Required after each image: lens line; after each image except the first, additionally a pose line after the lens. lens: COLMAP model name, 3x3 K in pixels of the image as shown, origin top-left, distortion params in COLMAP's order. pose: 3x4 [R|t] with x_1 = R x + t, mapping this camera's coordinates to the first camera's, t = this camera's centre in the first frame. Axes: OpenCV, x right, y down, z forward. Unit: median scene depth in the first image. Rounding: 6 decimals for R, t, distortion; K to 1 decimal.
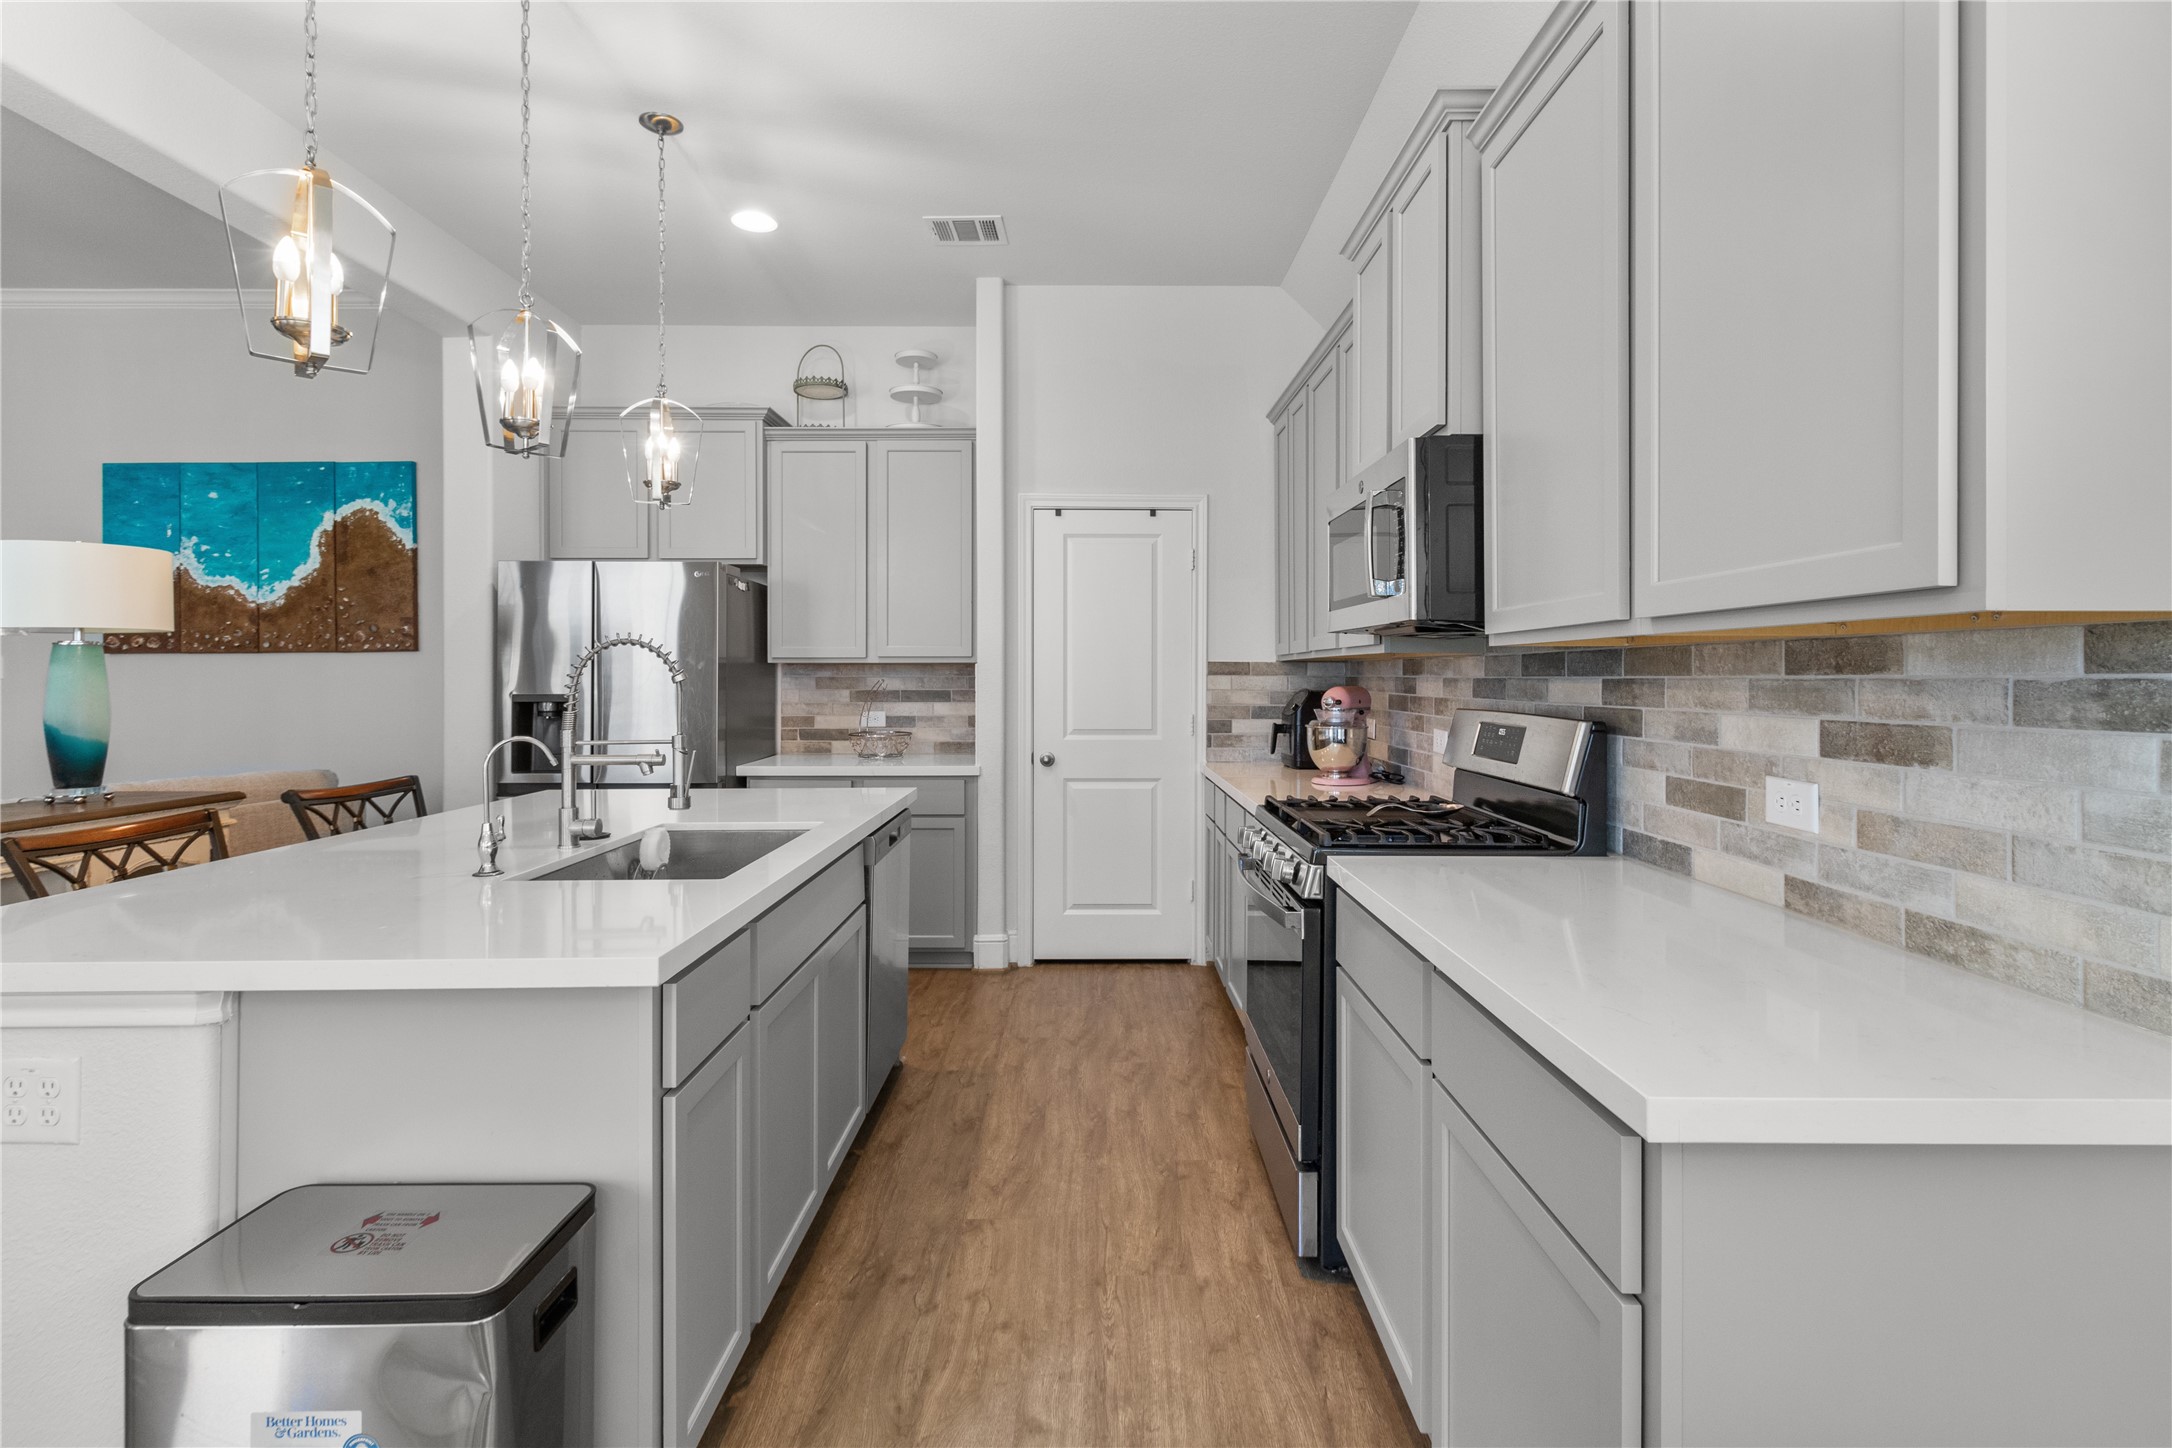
lens RADIAL K [[1021.7, 0, 1100.6], [0, 1021.7, 673.1], [0, 0, 1]] dist [0.006140, -0.001119]
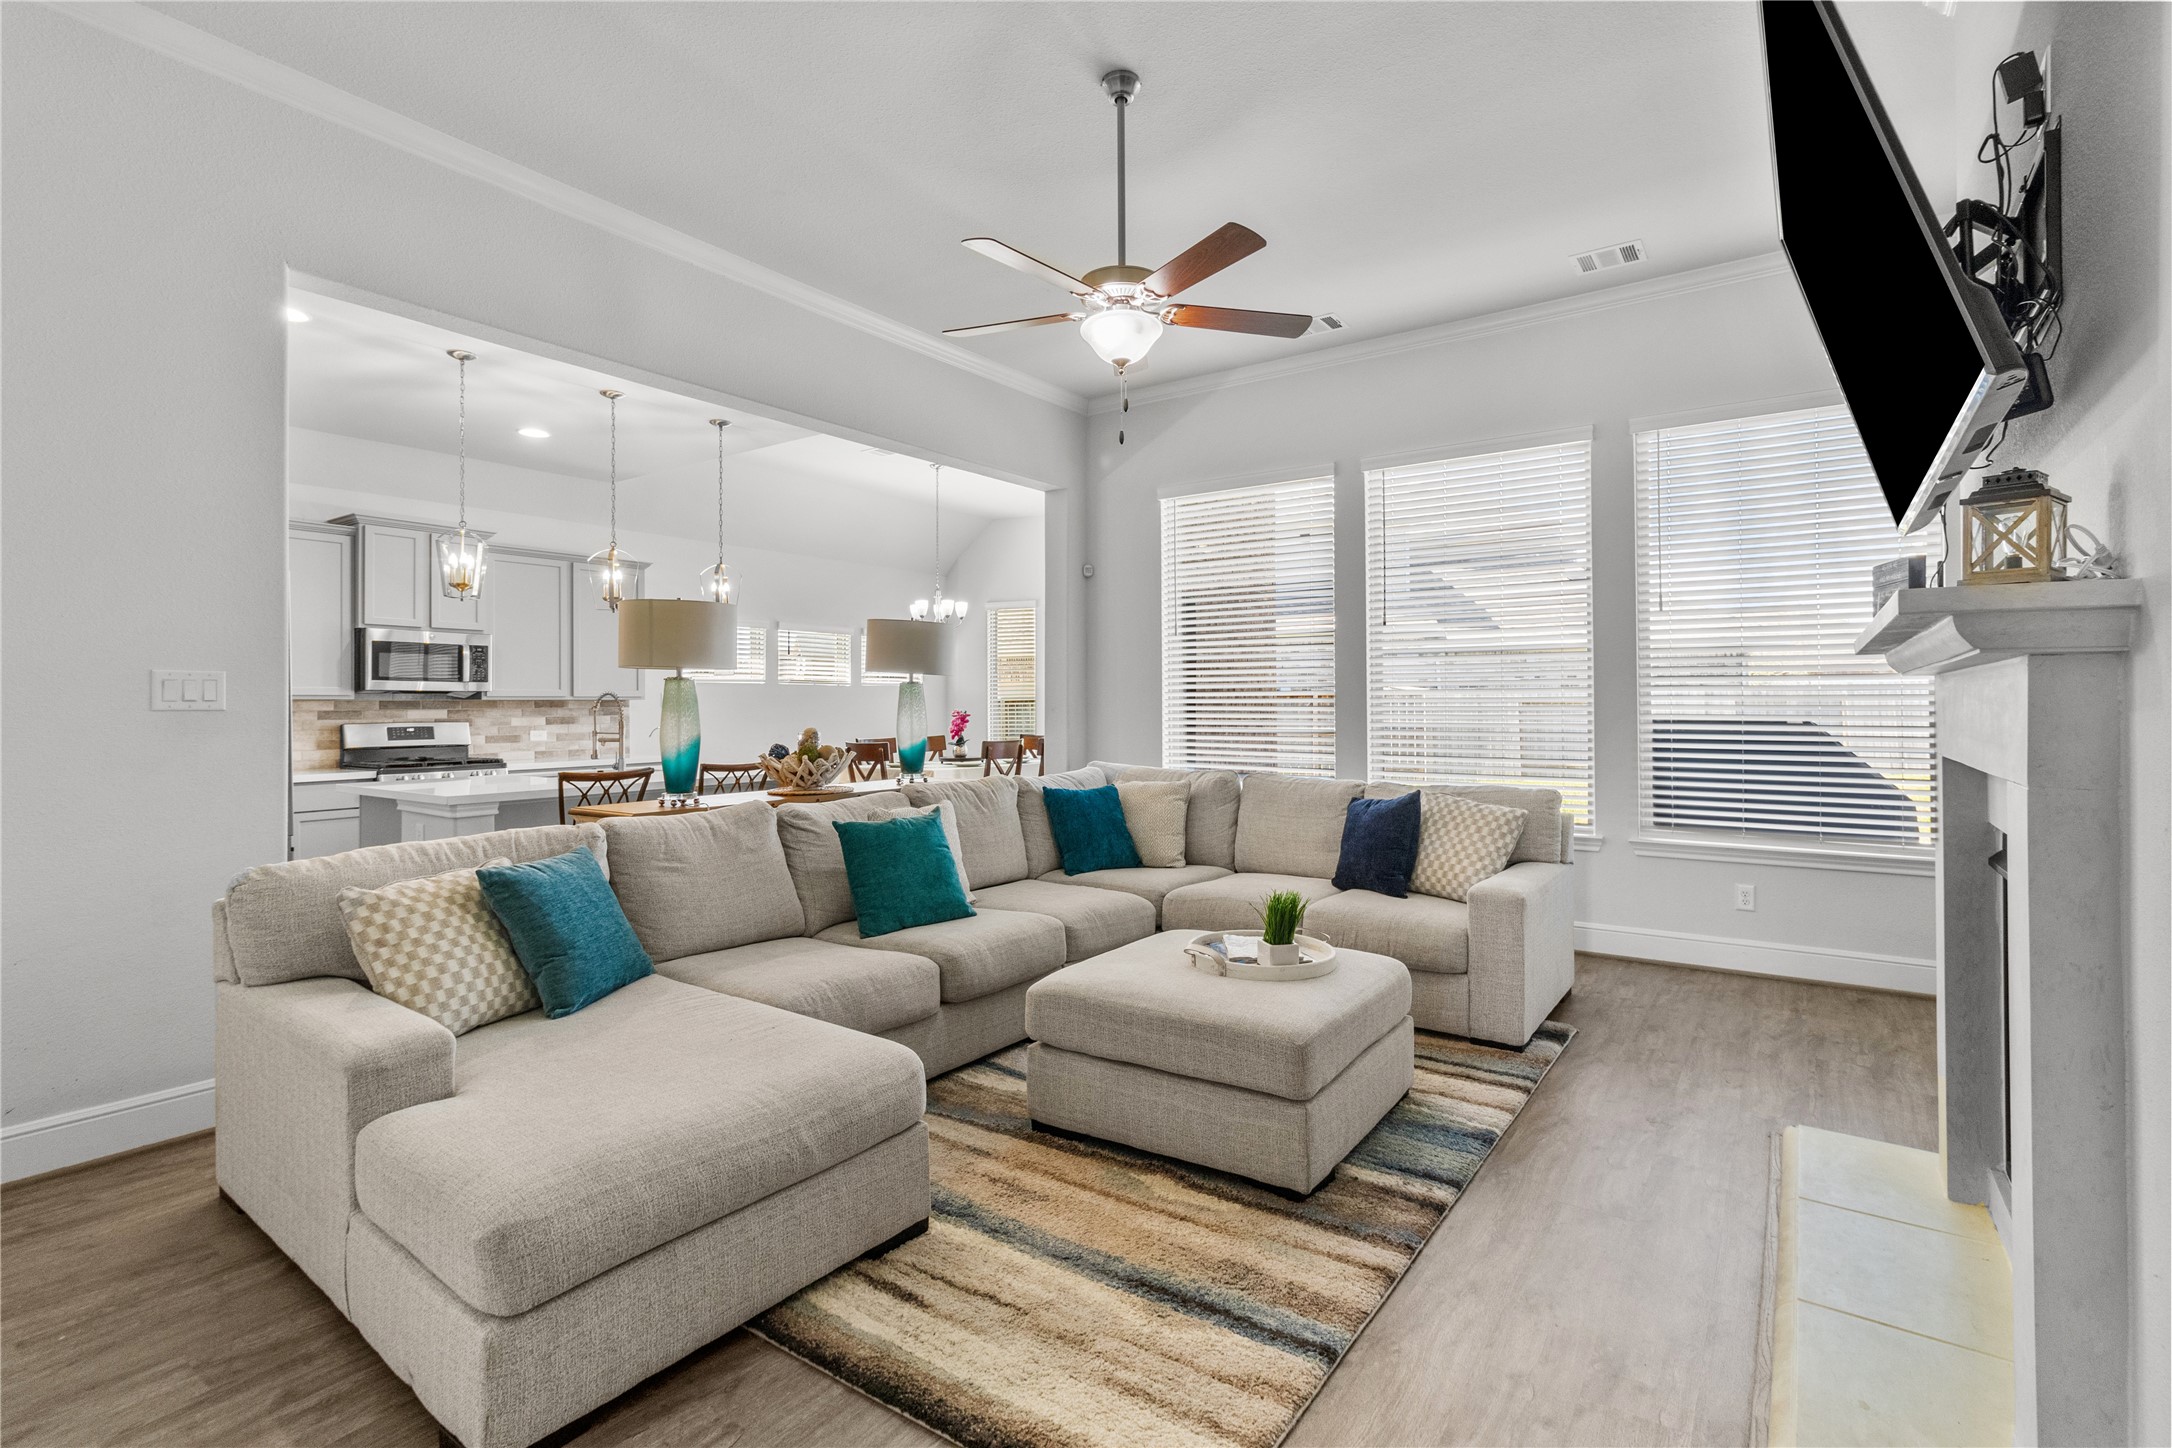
lens RADIAL K [[1021.7, 0, 1094.9], [0, 1021.7, 706.5], [0, 0, 1]] dist [0.006140, -0.001119]
pose [[-0.809894, -0.002842, 0.586569, -1.517047], [-0.000465, 0.999991, 0.004203, -0.009732], [-0.586575, 0.003132, -0.809889, 1.209281]]
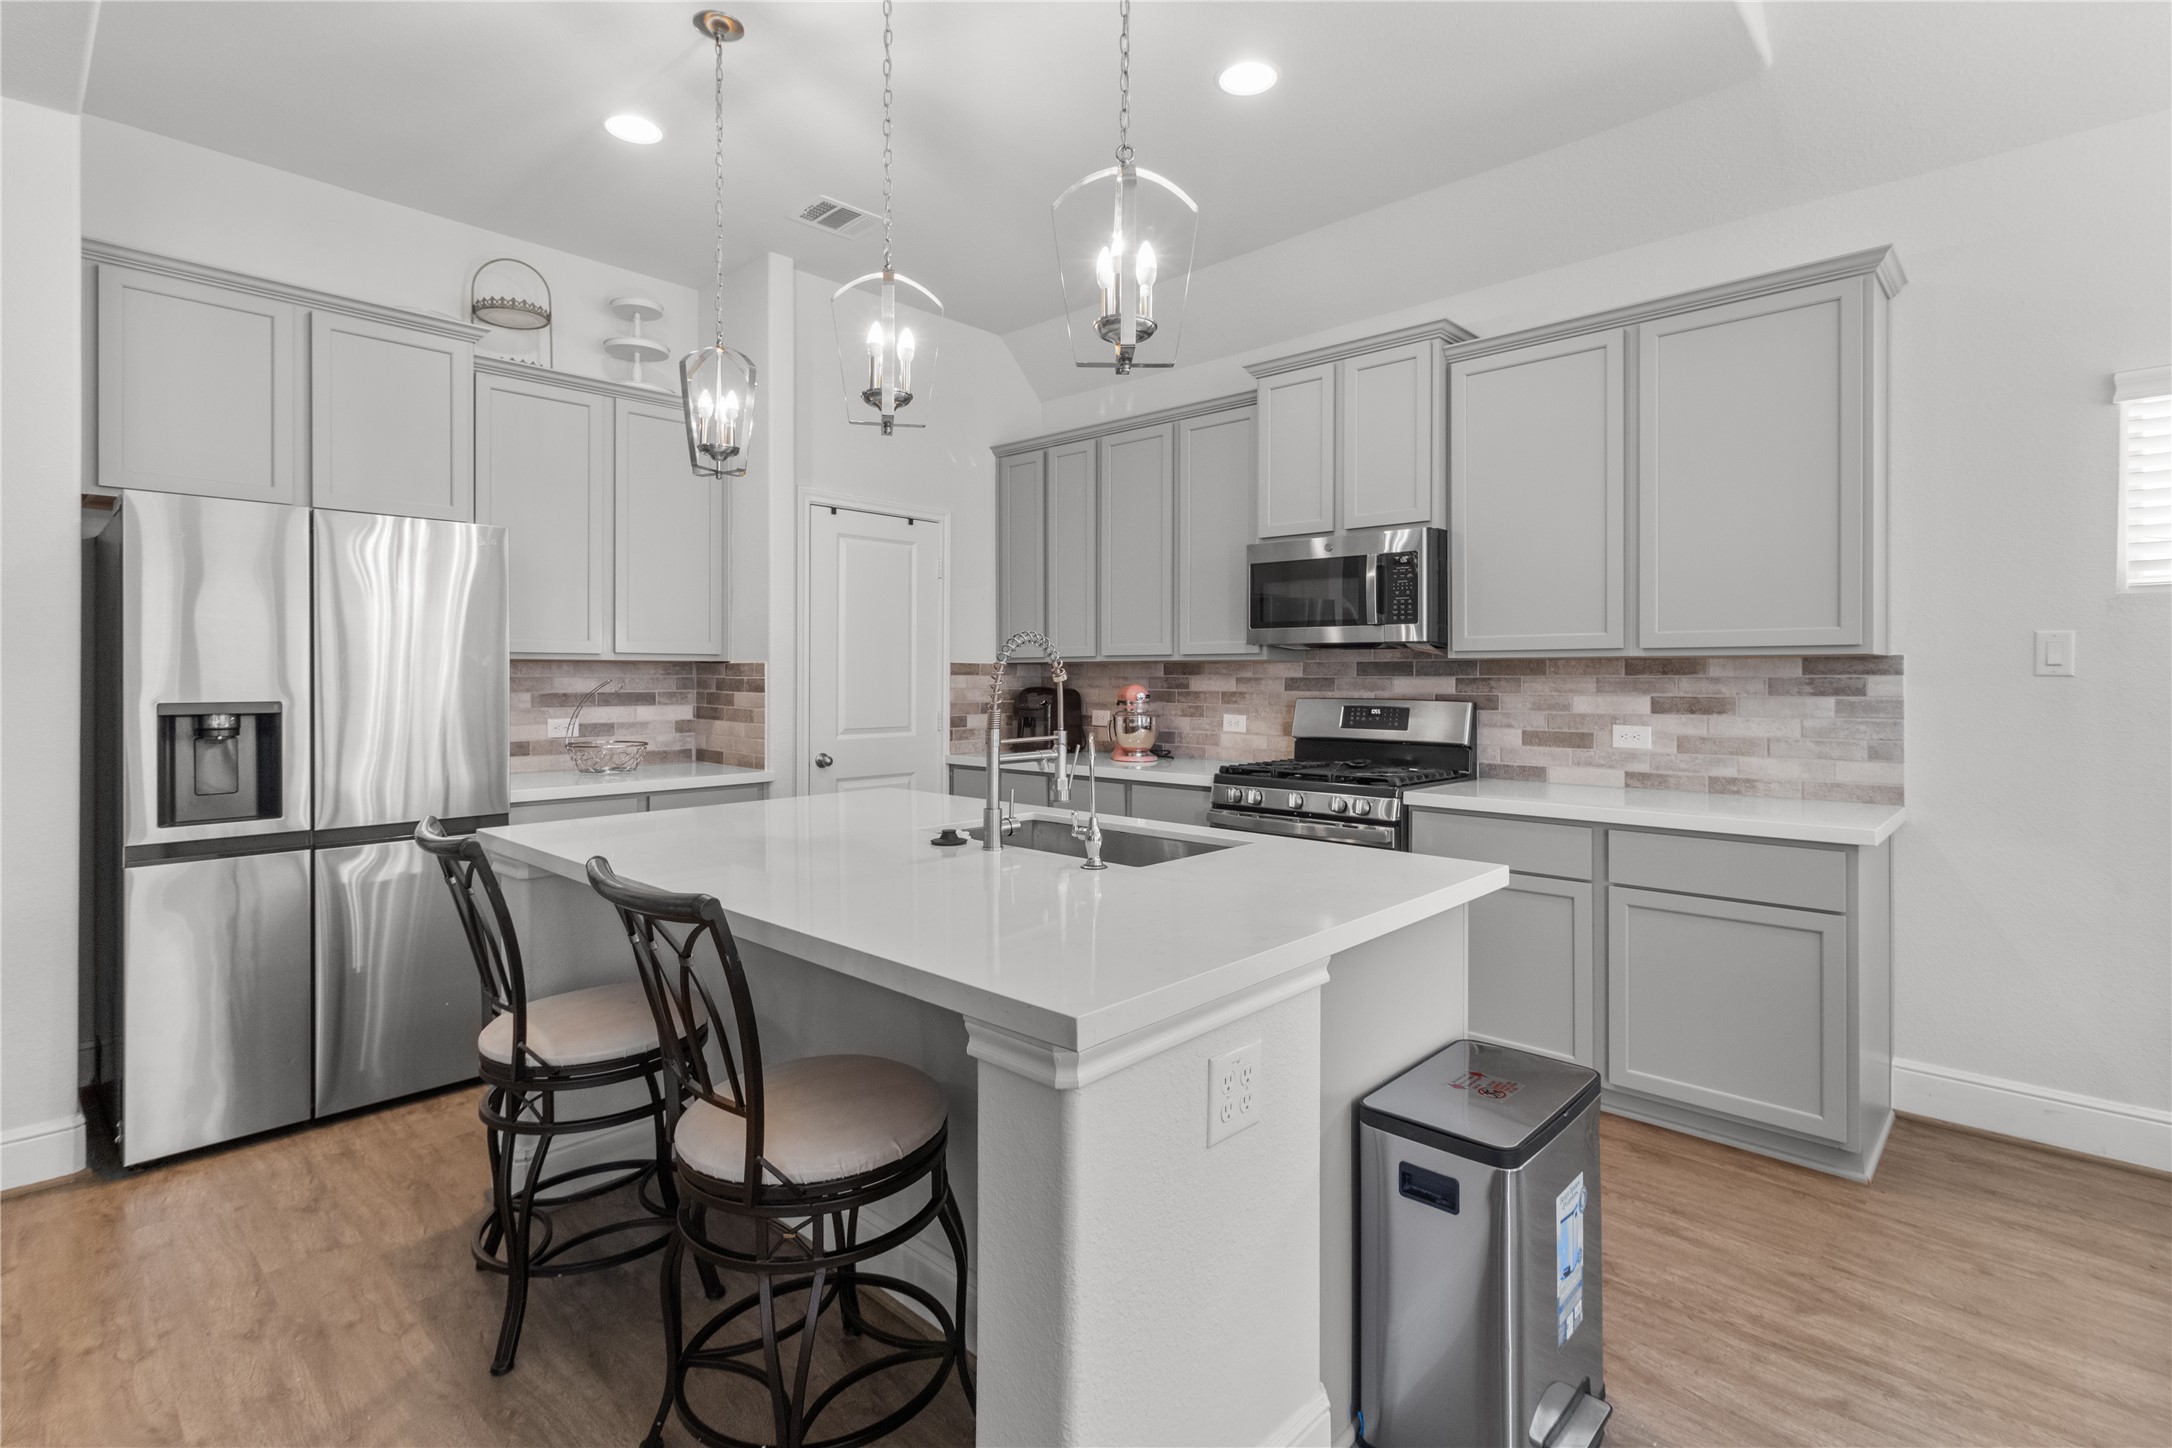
lens RADIAL K [[1021.7, 0, 1108.9], [0, 1021.7, 676.6], [0, 0, 1]] dist [0.006140, -0.001119]
pose [[0.683620, 0.000322, 0.729838, -0.584090], [-0.002727, 0.999994, 0.002113, 0.000810], [-0.729833, -0.003434, 0.683617, 0.127475]]
